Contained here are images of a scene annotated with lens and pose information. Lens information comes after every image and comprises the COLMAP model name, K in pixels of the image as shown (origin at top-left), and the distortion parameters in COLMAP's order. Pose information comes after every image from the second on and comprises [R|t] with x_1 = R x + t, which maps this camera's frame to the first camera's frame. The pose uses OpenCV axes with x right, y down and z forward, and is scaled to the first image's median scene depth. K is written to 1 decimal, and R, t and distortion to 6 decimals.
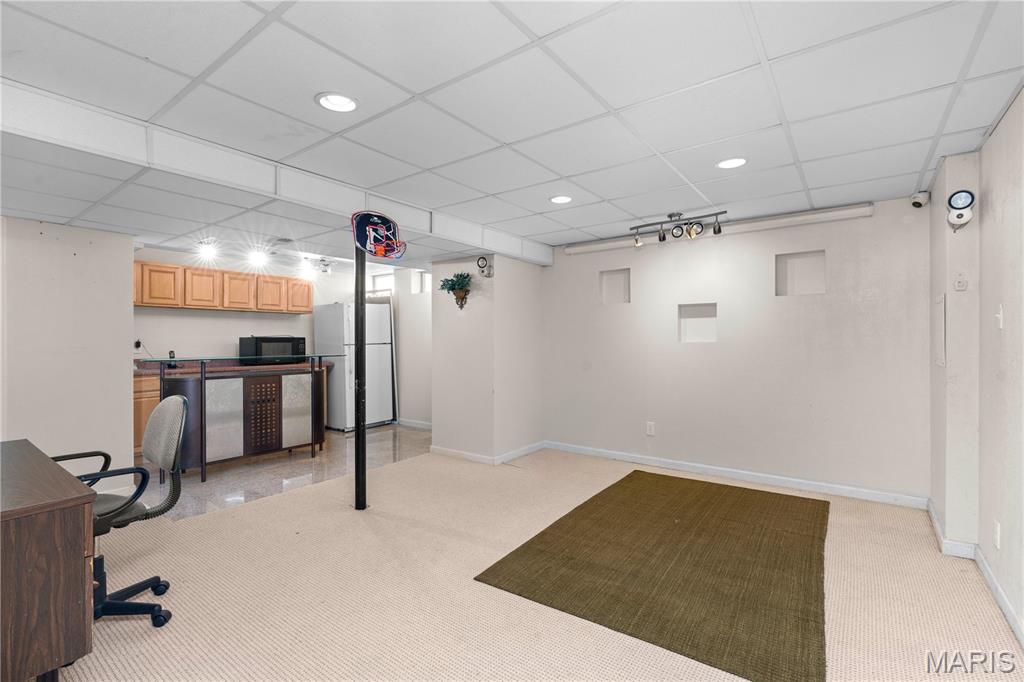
lens RADIAL K [[461.0, 0, 510.2], [0, 461.0, 341.6], [0, 0, 1]] dist [-0.001059, -0.000243]
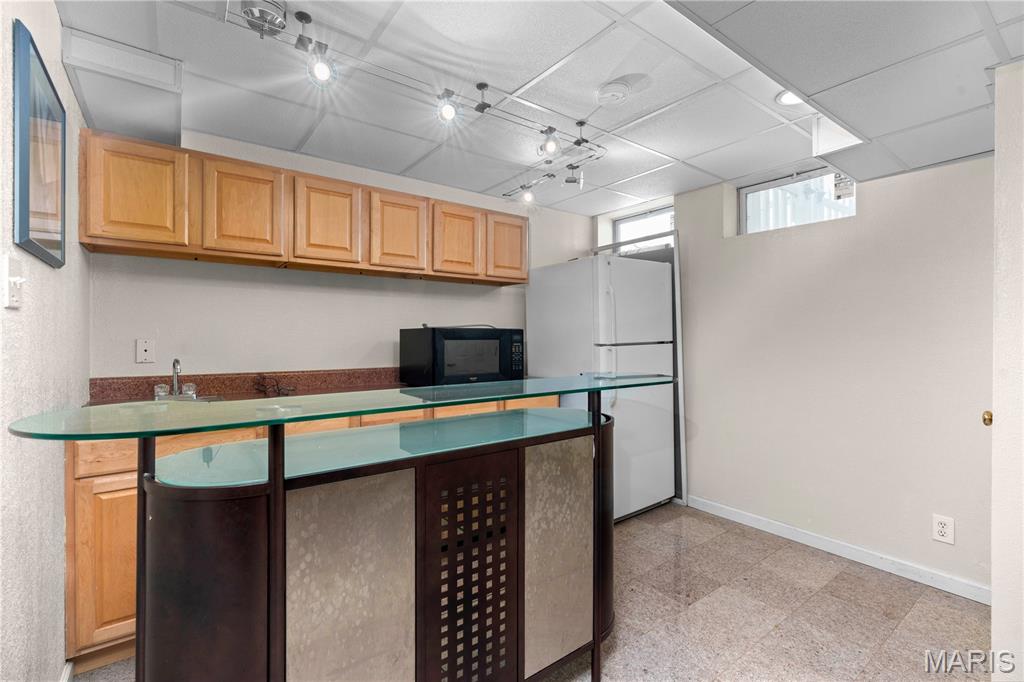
lens RADIAL K [[461.0, 0, 512.4], [0, 461.0, 336.9], [0, 0, 1]] dist [-0.001059, -0.000243]
pose [[0.959720, 0.006502, -0.280882, -0.328717], [-0.005980, 0.999978, 0.002714, -0.002311], [0.280894, -0.000925, 0.959738, 0.551450]]
